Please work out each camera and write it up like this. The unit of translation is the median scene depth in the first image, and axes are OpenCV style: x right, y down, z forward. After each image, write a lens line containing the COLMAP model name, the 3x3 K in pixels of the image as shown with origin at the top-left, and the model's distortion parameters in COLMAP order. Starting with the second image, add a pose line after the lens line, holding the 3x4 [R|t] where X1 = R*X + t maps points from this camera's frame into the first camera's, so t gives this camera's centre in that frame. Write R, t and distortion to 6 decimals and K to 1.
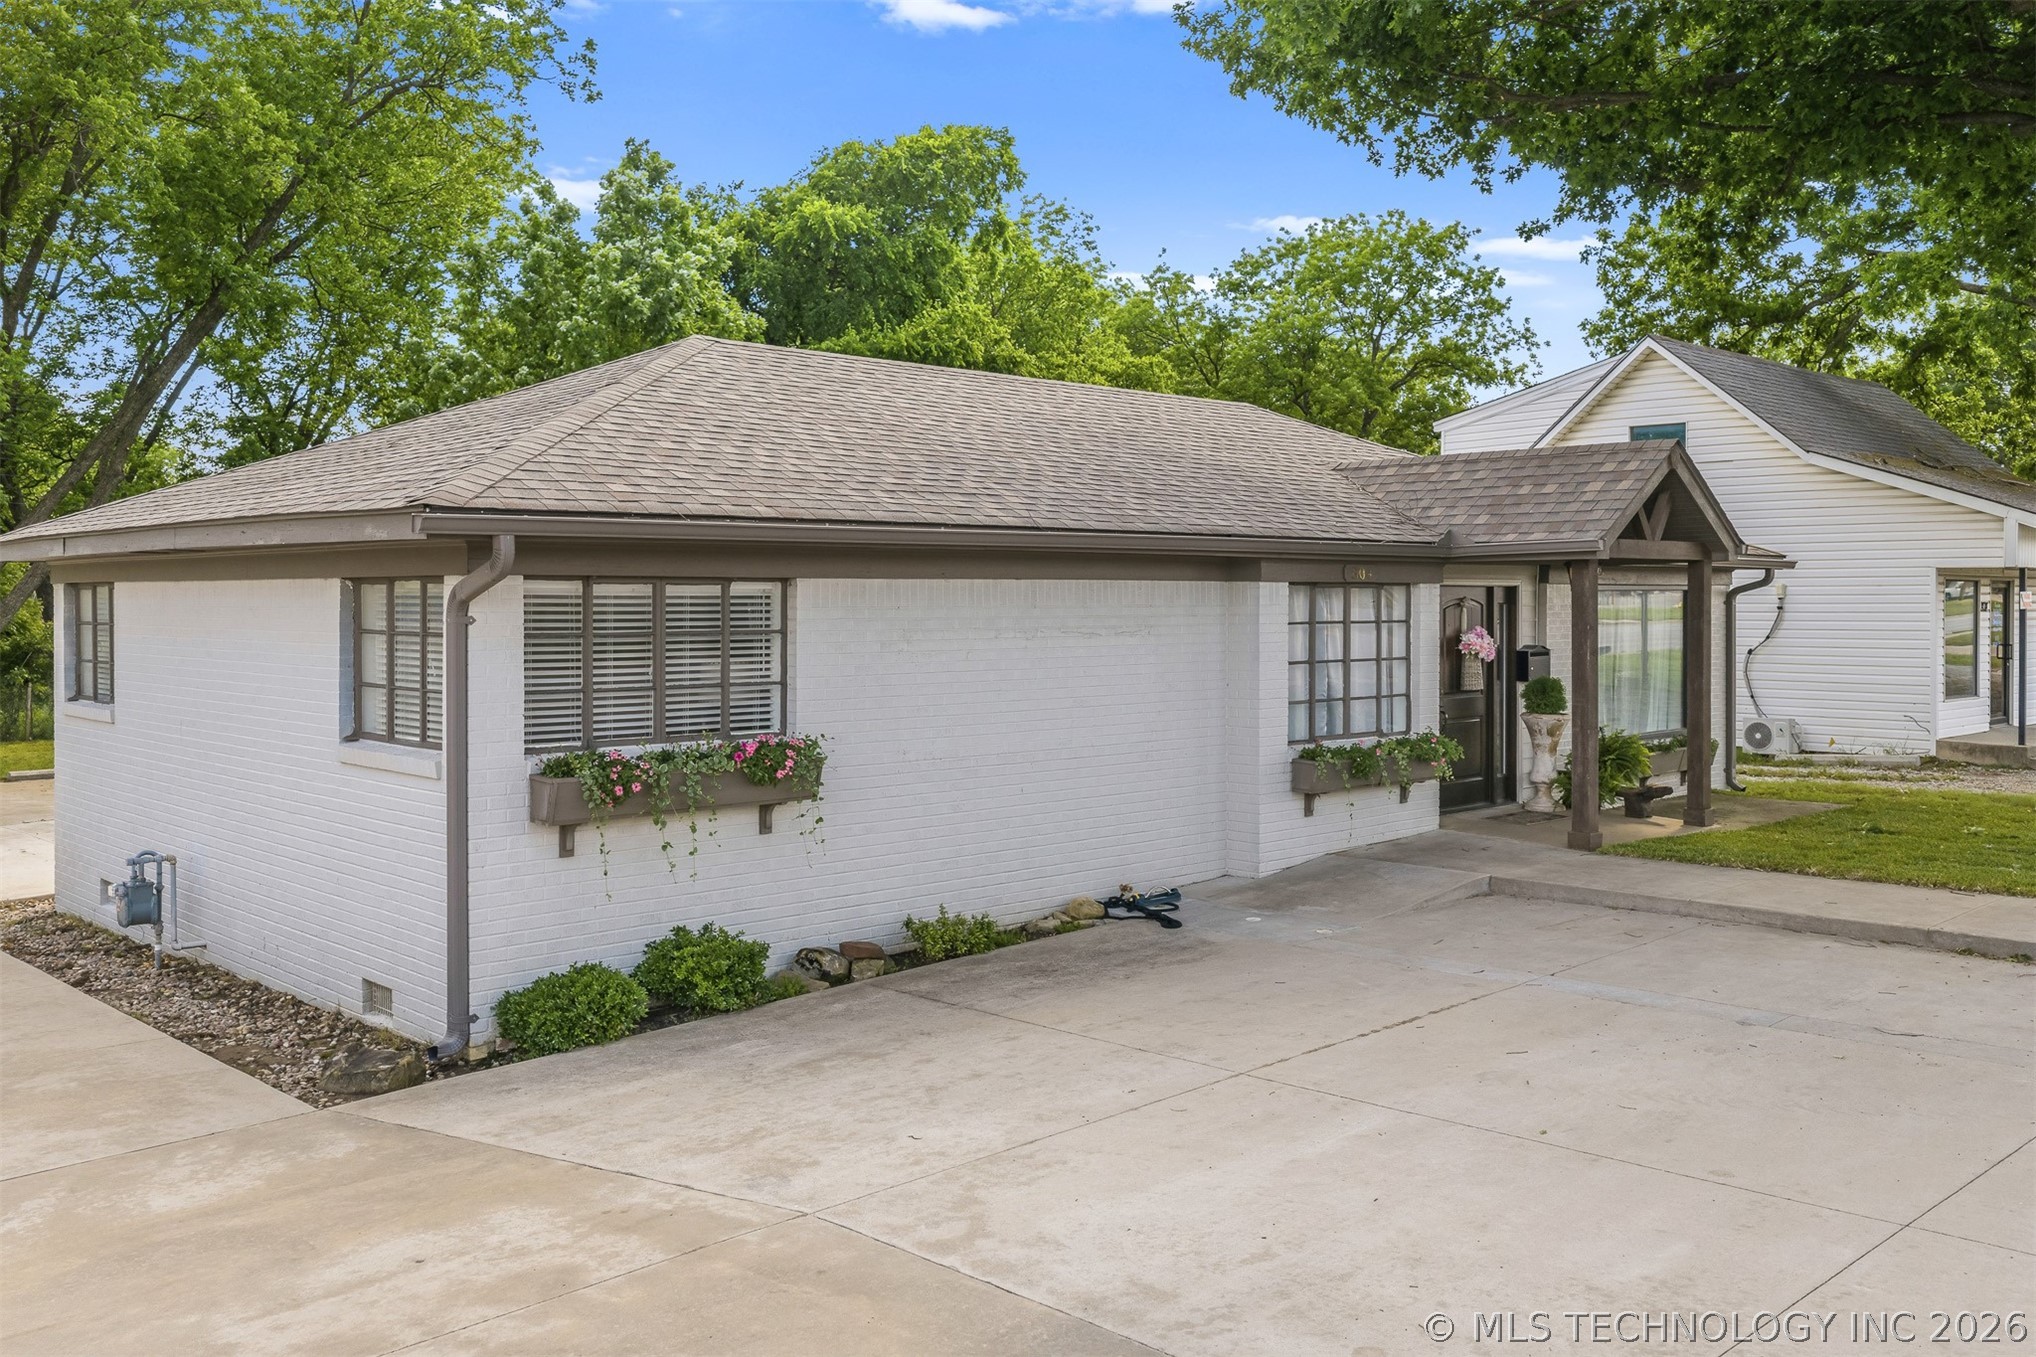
lens RADIAL K [[1717.4, 0, 1021.5], [0, 1717.4, 594.4], [0, 0, 1]] dist [0.007040, 0.003251]
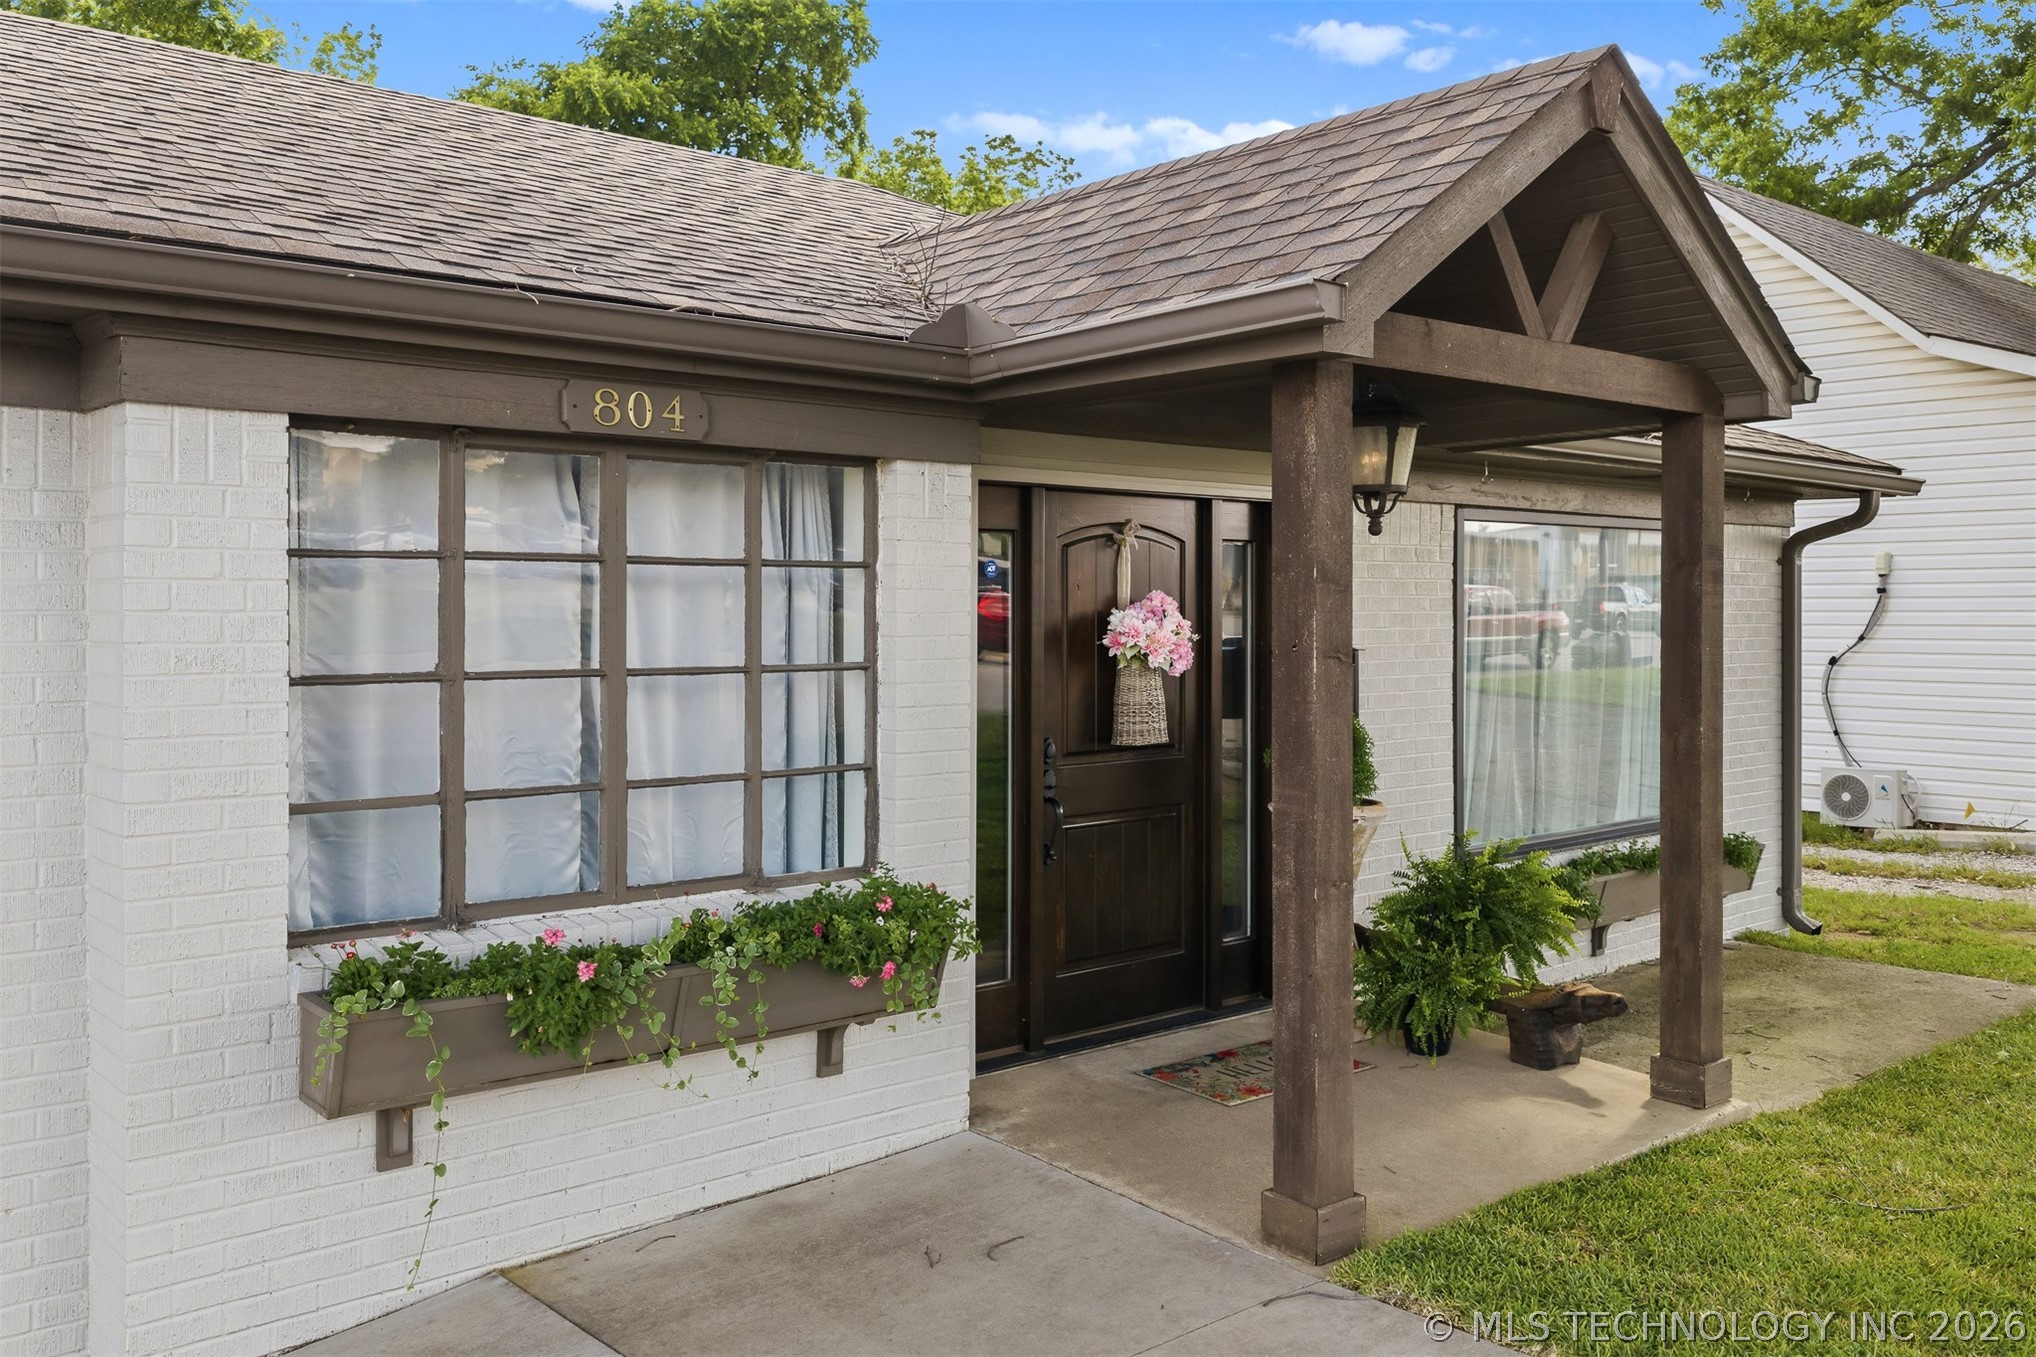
lens RADIAL K [[1717.4, 0, 1021.5], [0, 1717.4, 594.4], [0, 0, 1]] dist [0.007040, 0.003251]
pose [[0.999117, 0.002227, -0.041948, 0.269313], [-0.002487, 0.999978, -0.006142, 0.023659], [0.041933, 0.006241, 0.999101, 0.629055]]
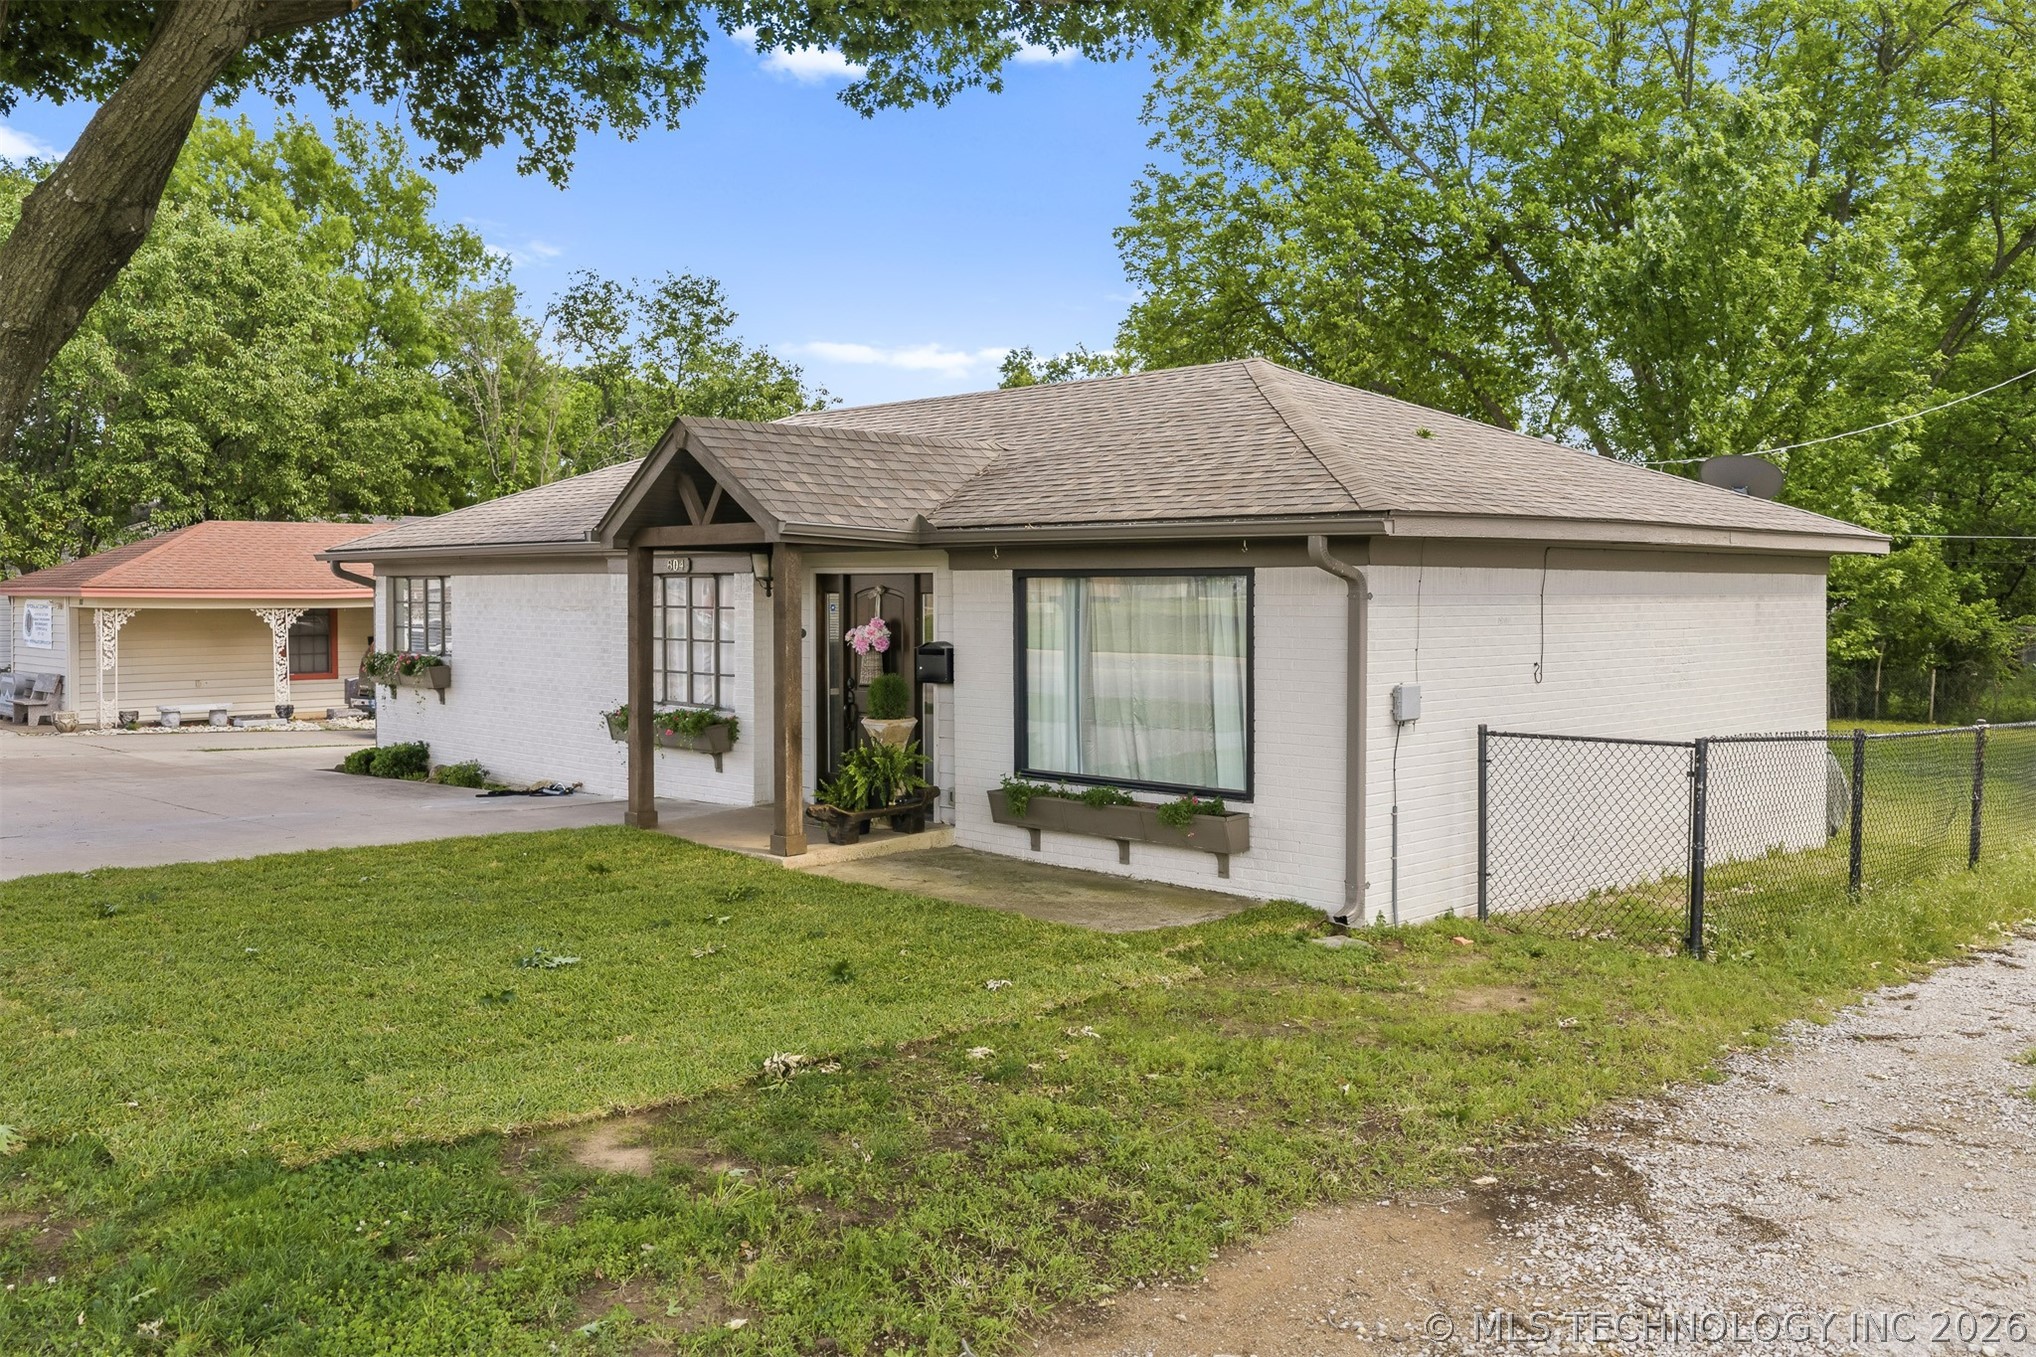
lens RADIAL K [[1717.4, 0, 1021.5], [0, 1717.4, 594.4], [0, 0, 1]] dist [0.007040, 0.003251]
pose [[0.005861, 0.004910, -0.999971, 1.294820], [0.000612, 0.999988, 0.004913, 0.001351], [0.999983, -0.000641, 0.005858, 1.156221]]
